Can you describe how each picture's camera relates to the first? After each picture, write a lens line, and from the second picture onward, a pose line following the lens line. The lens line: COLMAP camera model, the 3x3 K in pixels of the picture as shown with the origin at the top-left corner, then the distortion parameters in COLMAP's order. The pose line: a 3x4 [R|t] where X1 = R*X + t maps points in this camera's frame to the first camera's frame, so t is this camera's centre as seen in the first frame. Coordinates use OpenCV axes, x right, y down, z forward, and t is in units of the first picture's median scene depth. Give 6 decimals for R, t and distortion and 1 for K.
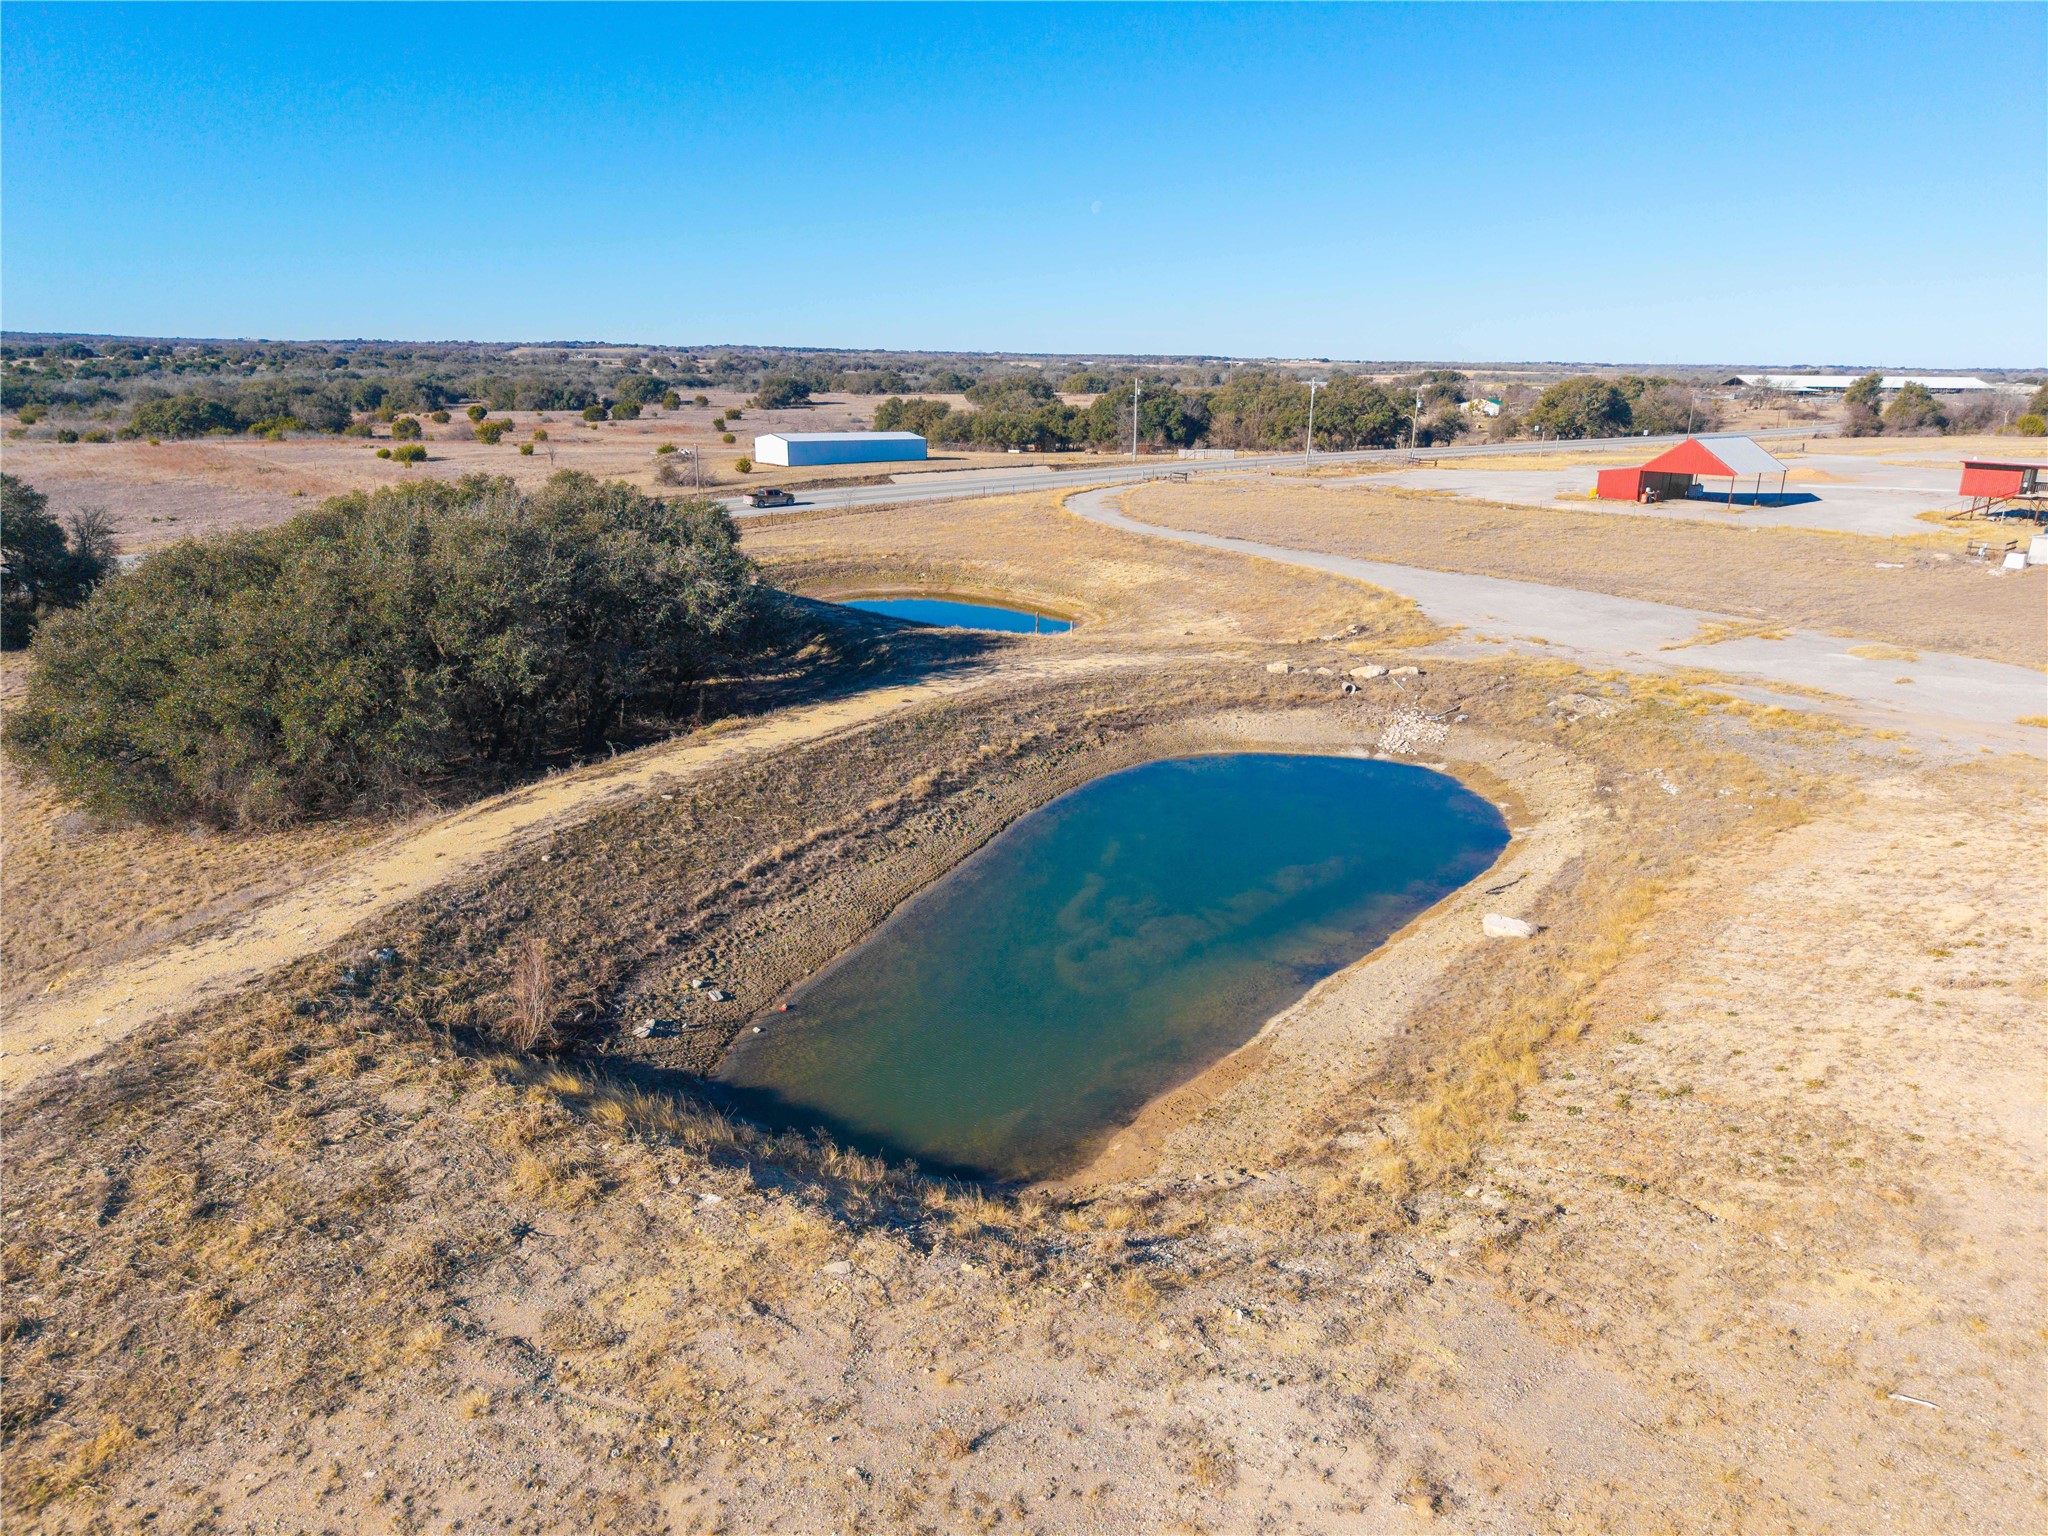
lens RADIAL K [[1369.6, 0, 1024.0], [0, 1369.6, 768.0], [0, 0, 1]] dist [0.030904, -0.039976]
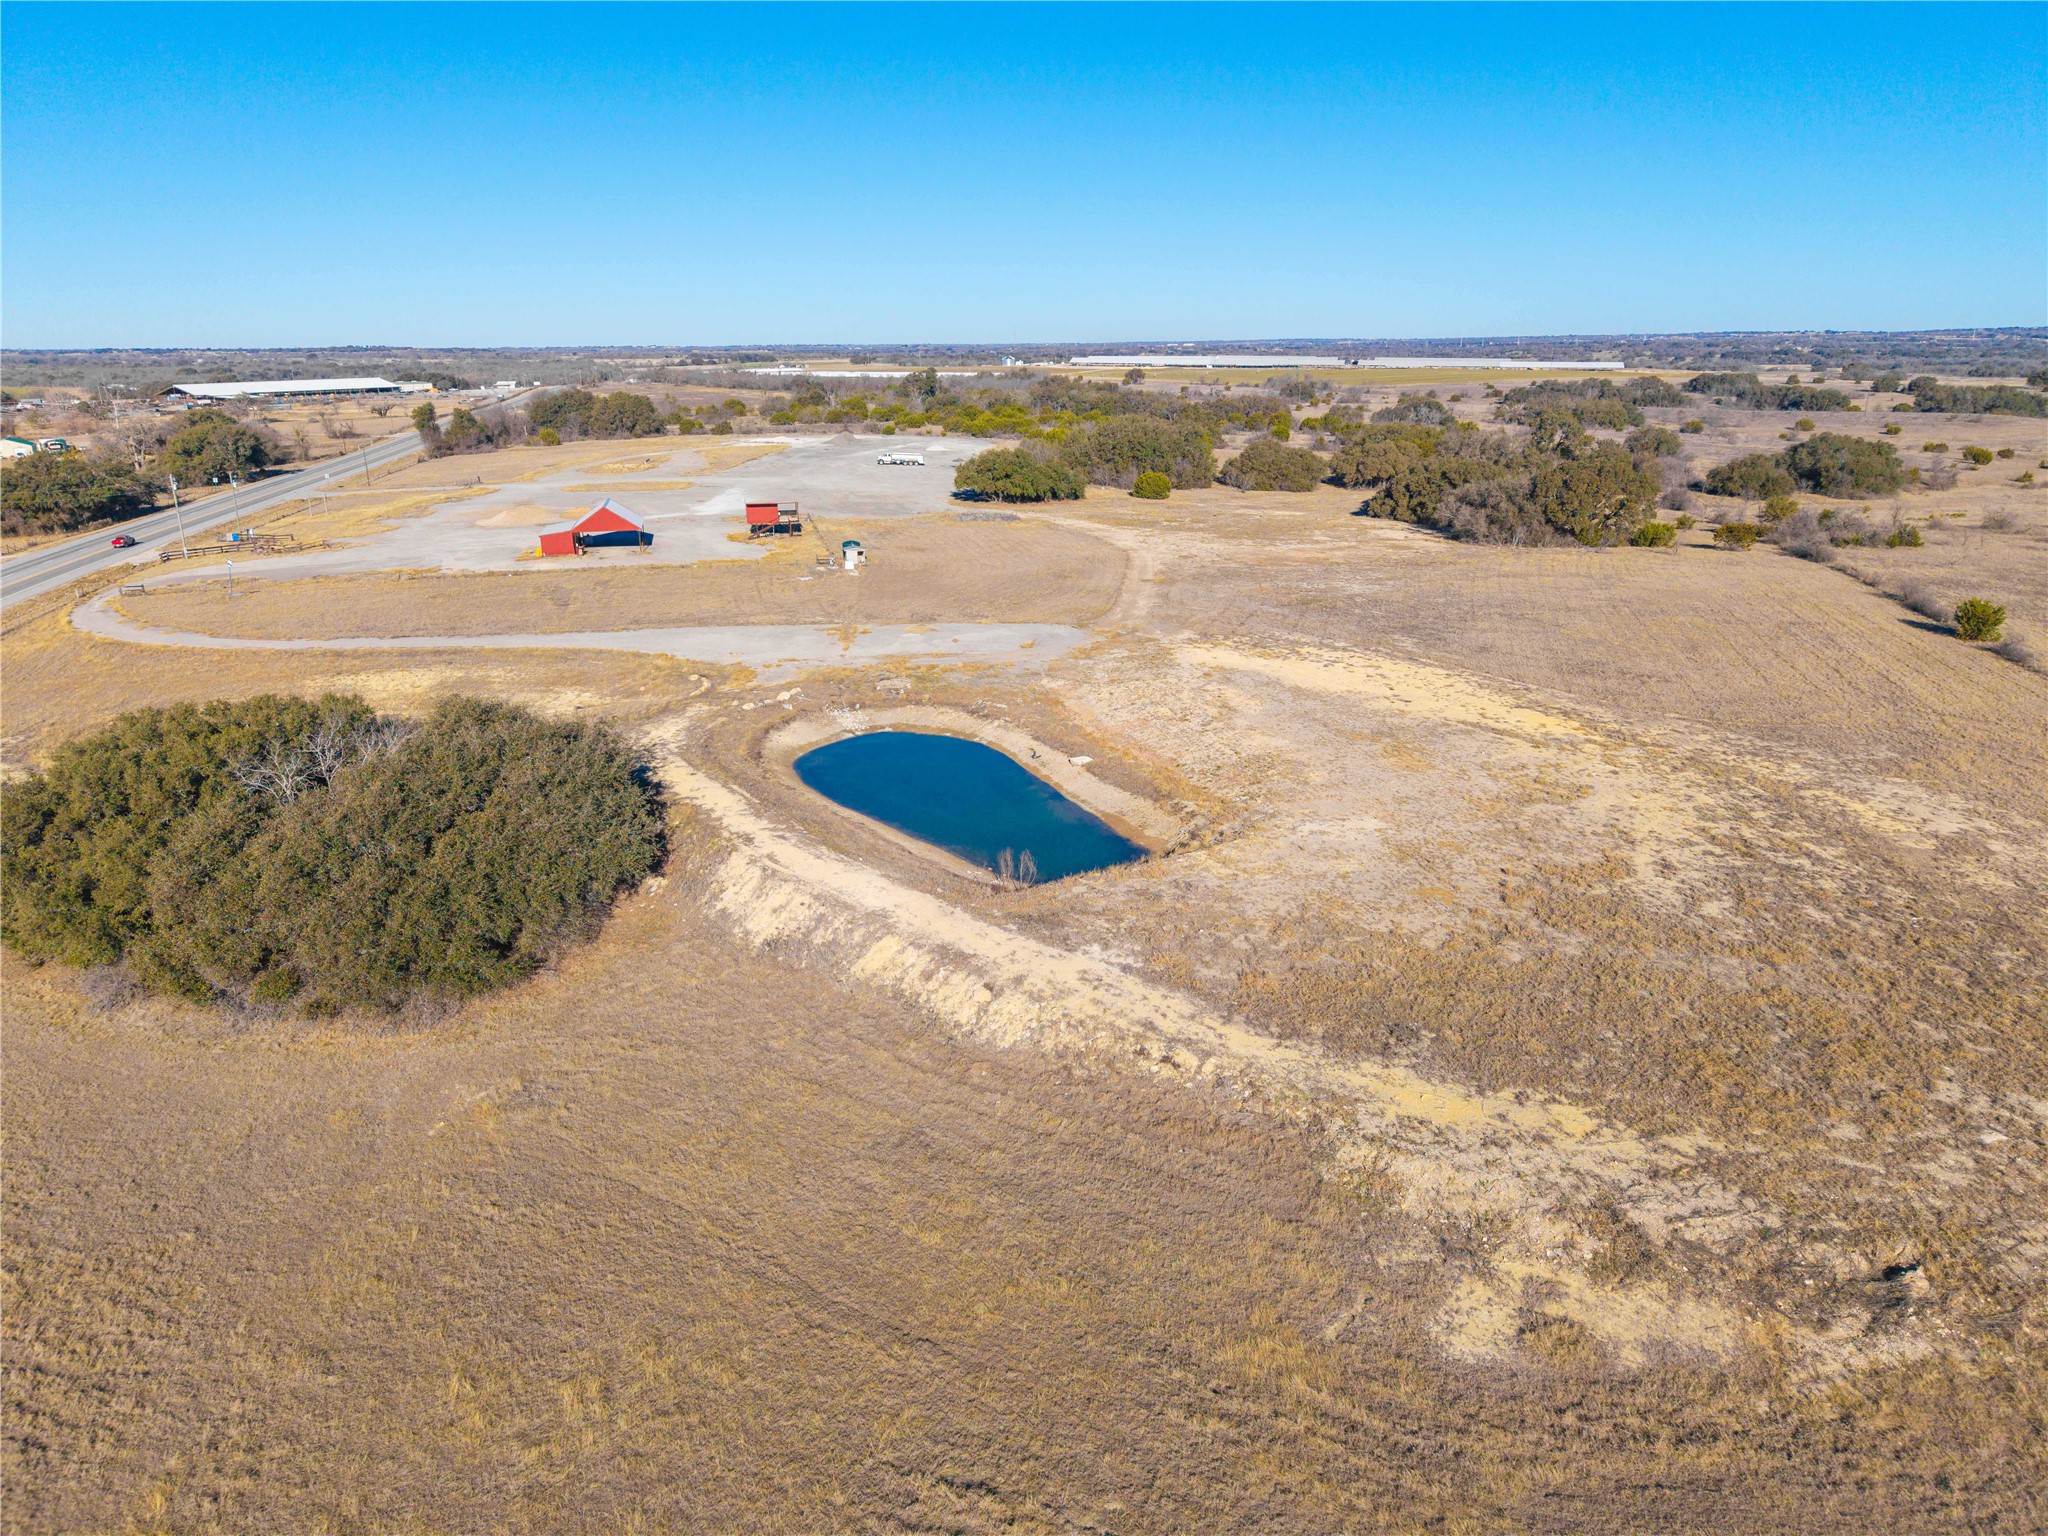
lens RADIAL K [[1369.6, 0, 1024.0], [0, 1369.6, 768.0], [0, 0, 1]] dist [0.030904, -0.039976]
pose [[0.476523, -0.279409, 0.833581, -0.308013], [0.266489, 0.949452, 0.165908, -0.053204], [-0.837801, 0.143081, 0.526895, -0.051533]]
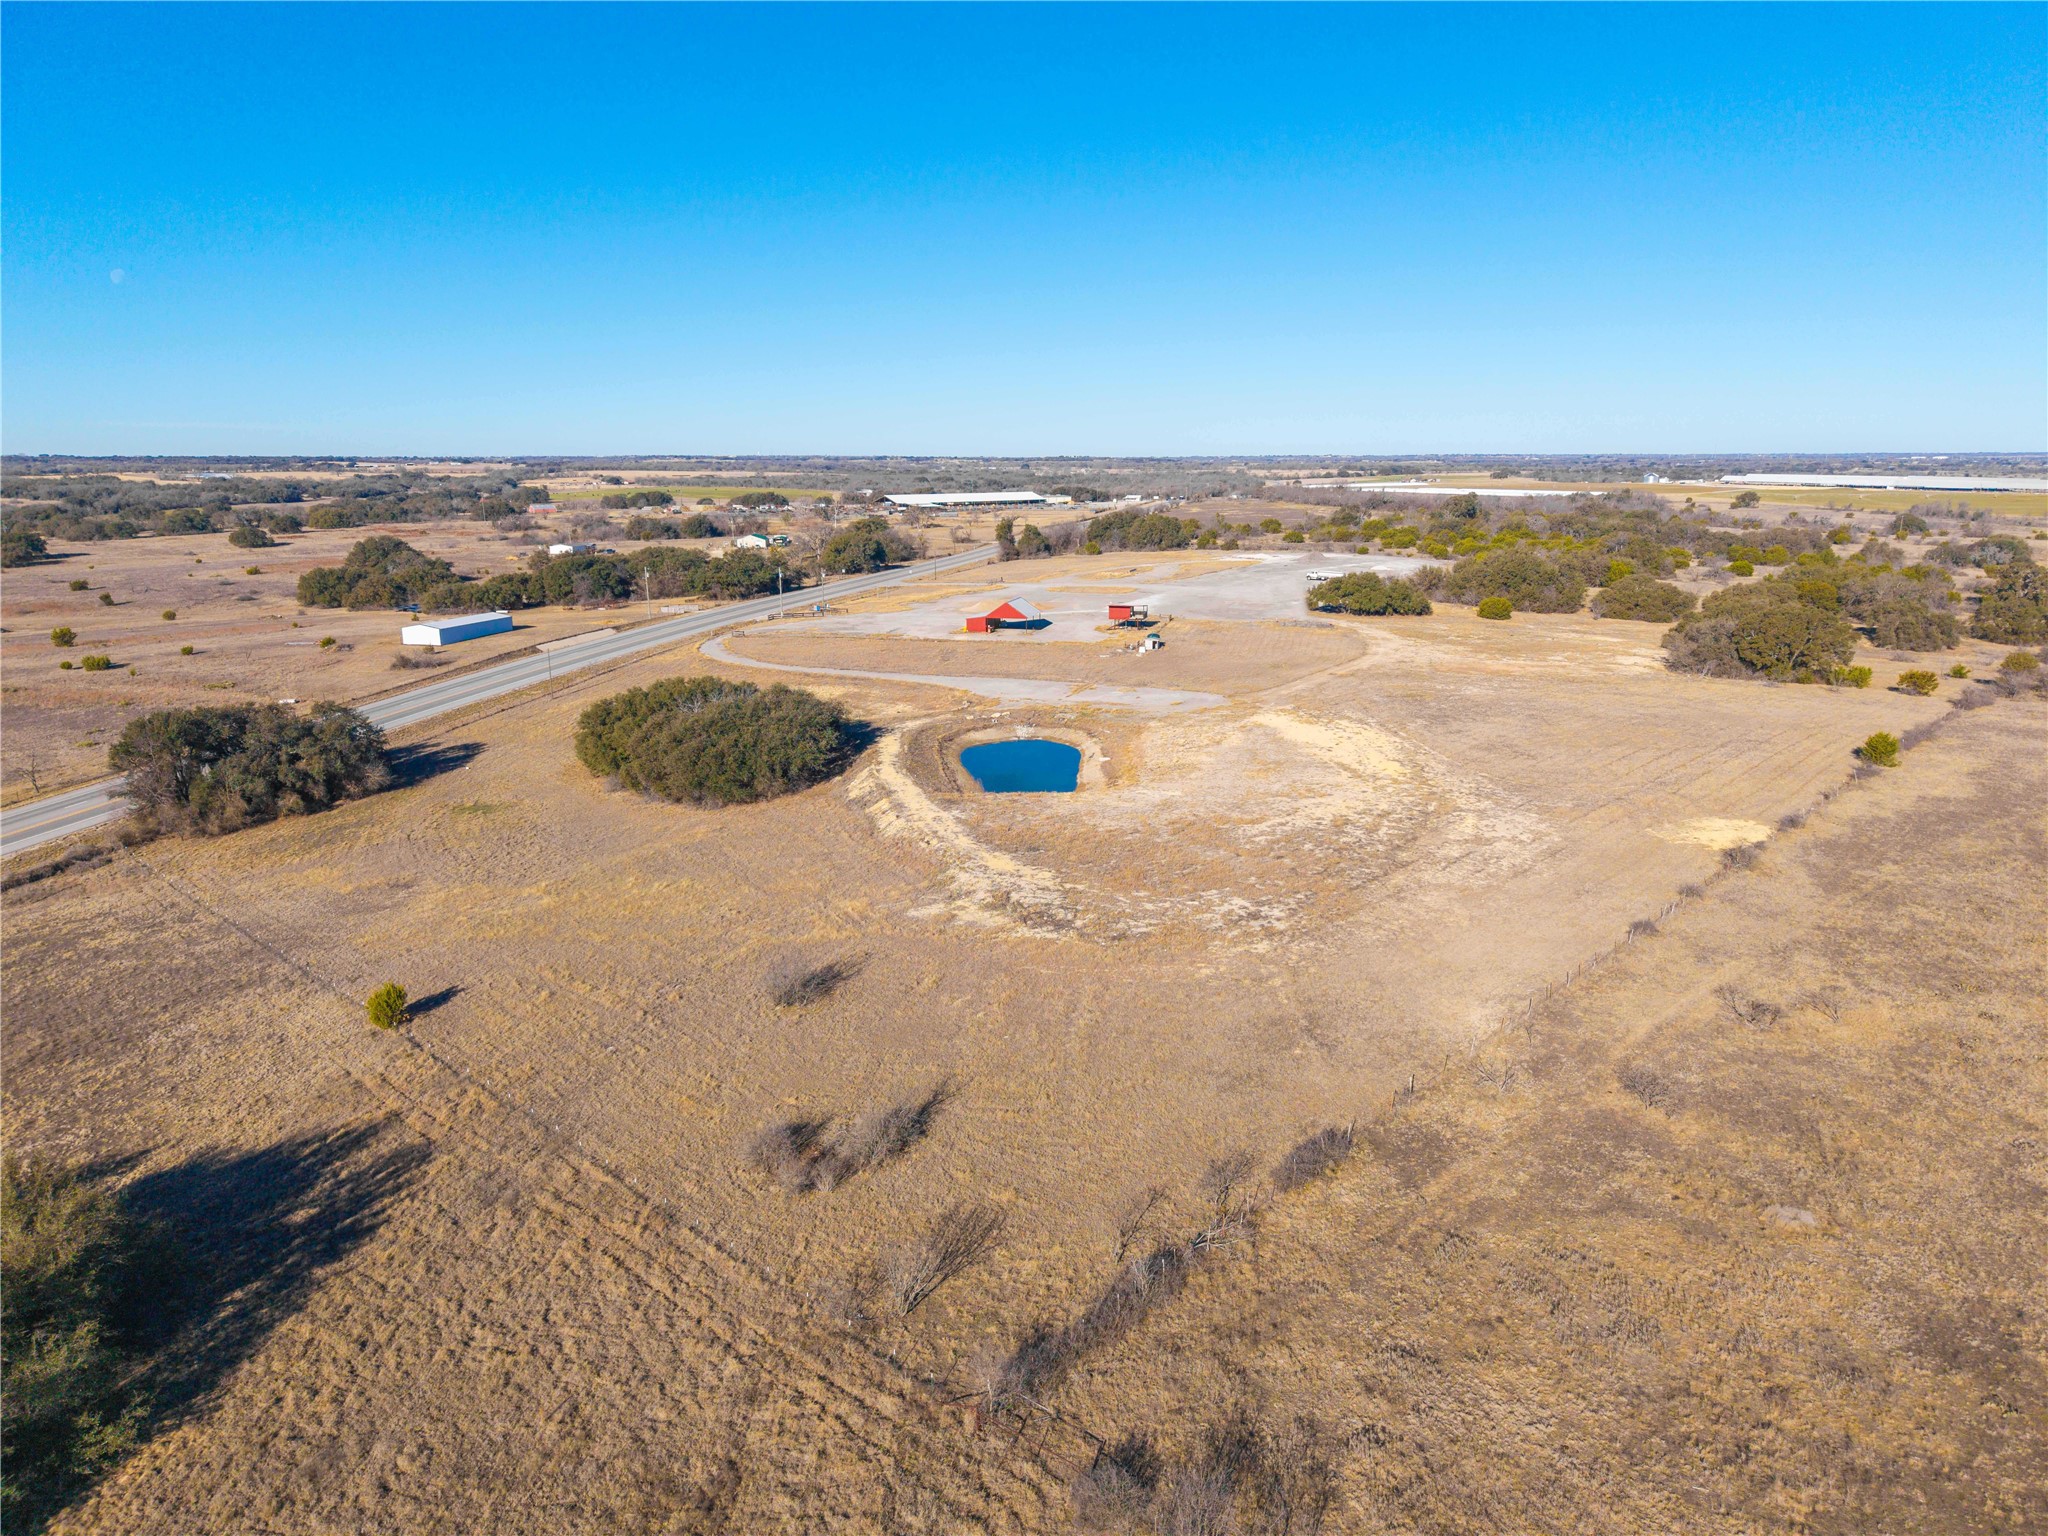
lens RADIAL K [[1369.6, 0, 1024.0], [0, 1369.6, 768.0], [0, 0, 1]] dist [0.030904, -0.039976]
pose [[0.823547, -0.143362, 0.548833, -0.379763], [0.176565, 0.984258, -0.007843, 0.021687], [-0.539069, 0.103364, 0.835895, -0.423621]]
